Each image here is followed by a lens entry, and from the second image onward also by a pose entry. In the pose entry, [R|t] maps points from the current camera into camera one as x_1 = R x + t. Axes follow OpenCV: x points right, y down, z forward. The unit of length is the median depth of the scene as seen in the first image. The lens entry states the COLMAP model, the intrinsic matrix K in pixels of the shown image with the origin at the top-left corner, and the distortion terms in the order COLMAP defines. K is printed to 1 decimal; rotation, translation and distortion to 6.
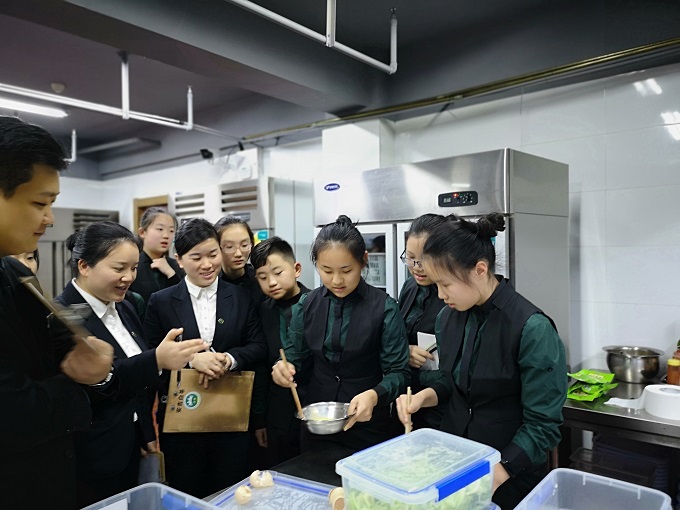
lens RADIAL K [[518.1, 0, 340.0], [0, 518.1, 255.0], [0, 0, 1]] dist [0.067619, -0.079018]
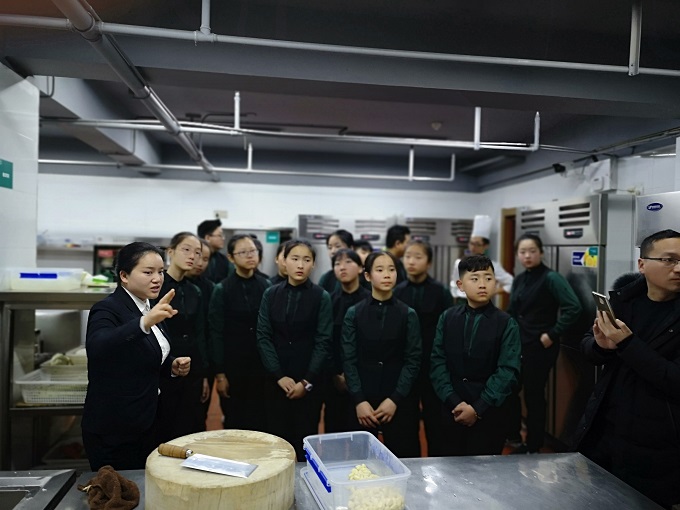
lens RADIAL K [[518.1, 0, 340.0], [0, 518.1, 255.0], [0, 0, 1]] dist [0.067619, -0.079018]
pose [[0.738515, 0.042296, -0.672909, 0.145584], [-0.038289, 0.999051, 0.020774, -0.027535], [0.673149, 0.010424, 0.739433, -0.073909]]
